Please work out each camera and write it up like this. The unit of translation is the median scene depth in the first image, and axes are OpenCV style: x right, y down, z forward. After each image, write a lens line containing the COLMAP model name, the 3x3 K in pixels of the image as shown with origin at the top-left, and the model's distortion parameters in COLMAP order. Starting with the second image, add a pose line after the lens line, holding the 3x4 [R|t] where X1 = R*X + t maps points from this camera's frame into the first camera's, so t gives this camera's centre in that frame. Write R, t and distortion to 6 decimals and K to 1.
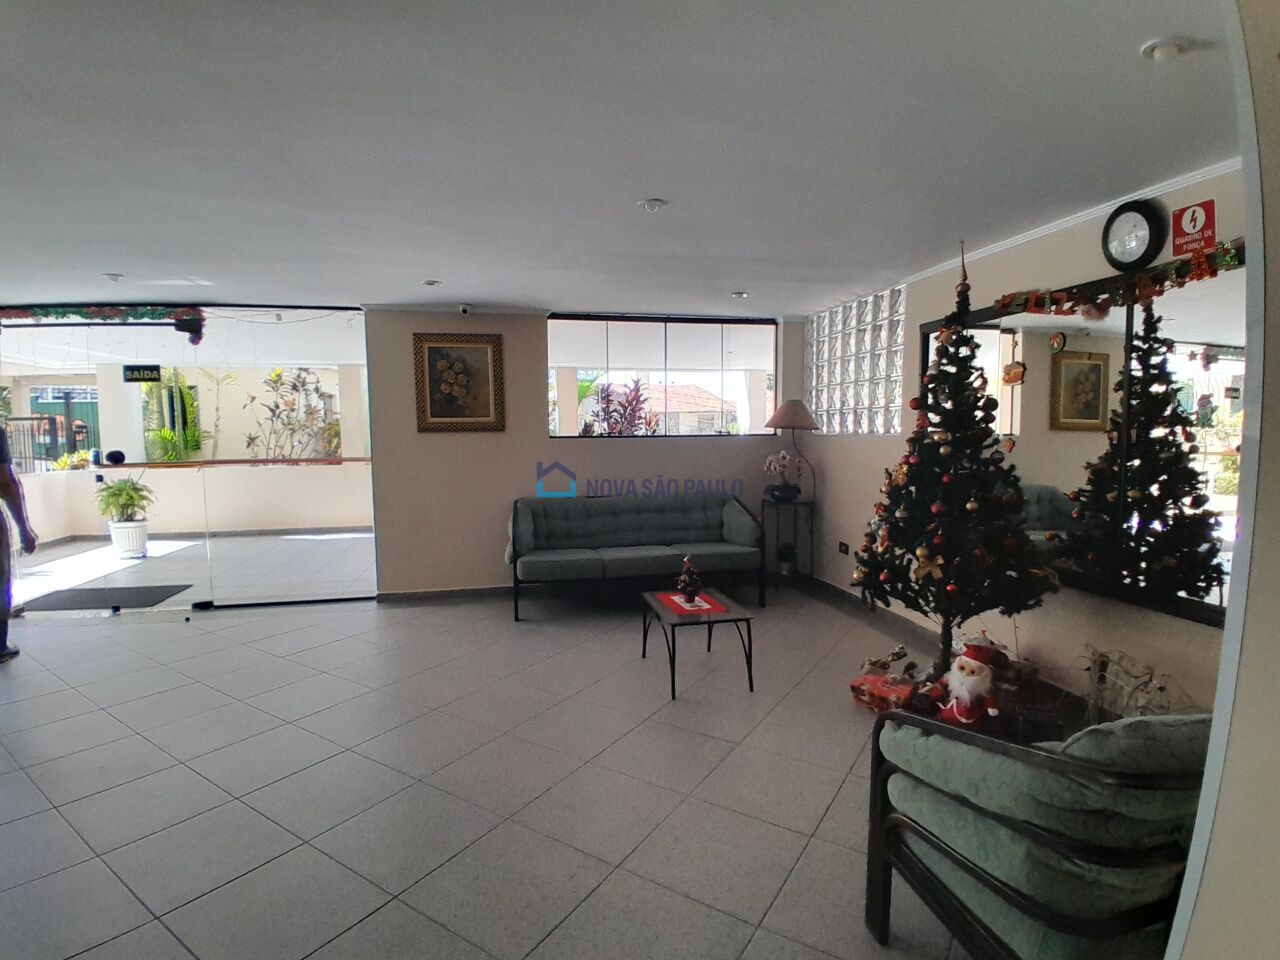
lens RADIAL K [[644.5, 0, 640.0], [0, 644.5, 480.0], [0, 0, 1]] dist [0.000051, -0.000057]
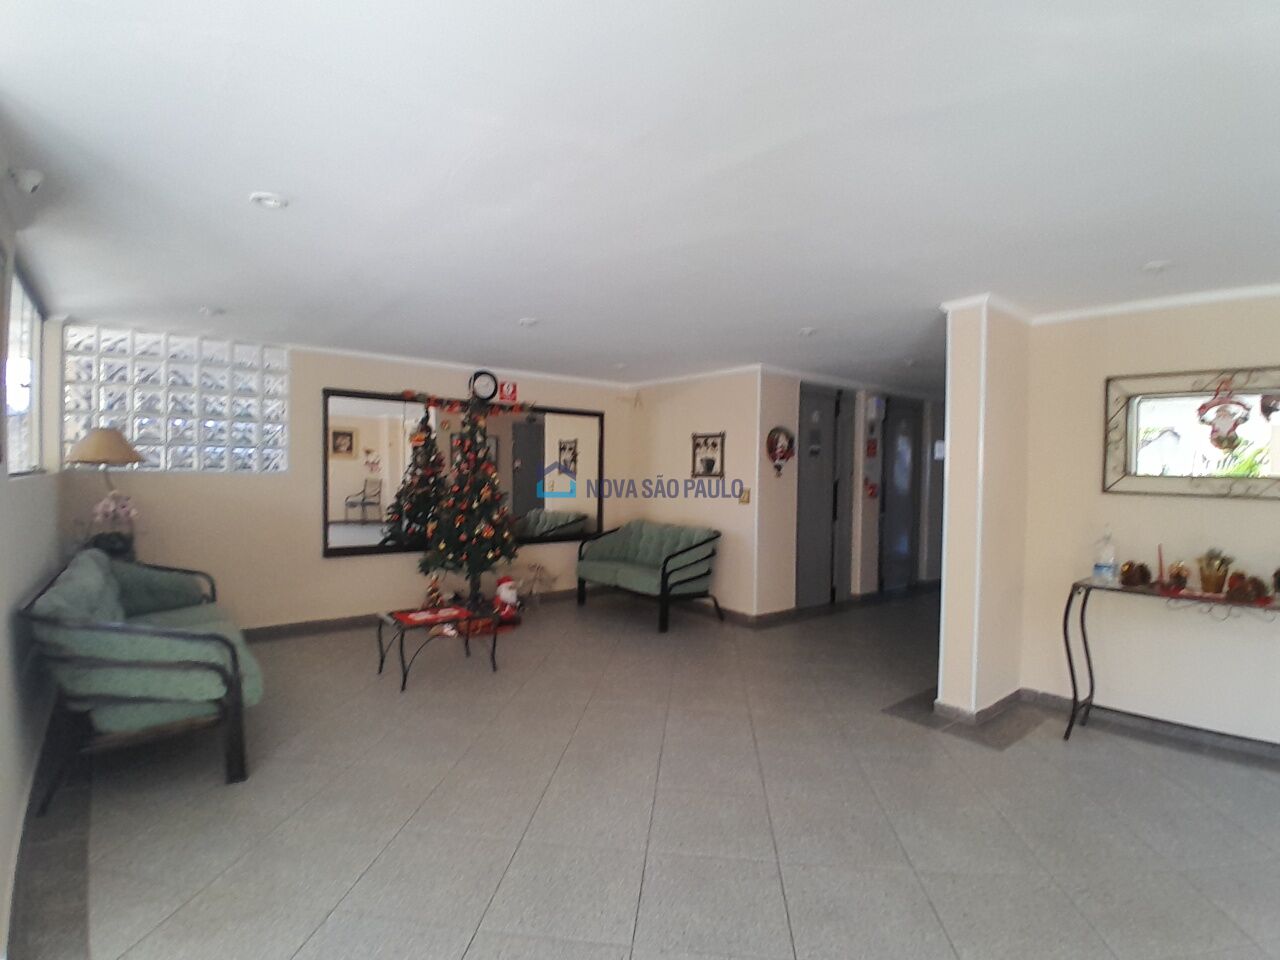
lens RADIAL K [[644.5, 0, 640.0], [0, 644.5, 480.0], [0, 0, 1]] dist [0.000051, -0.000057]
pose [[-0.472354, -0.017213, 0.881241, -1.713332], [0.075559, 0.995338, 0.059942, -0.125149], [-0.878164, 0.094899, -0.468851, 1.693390]]
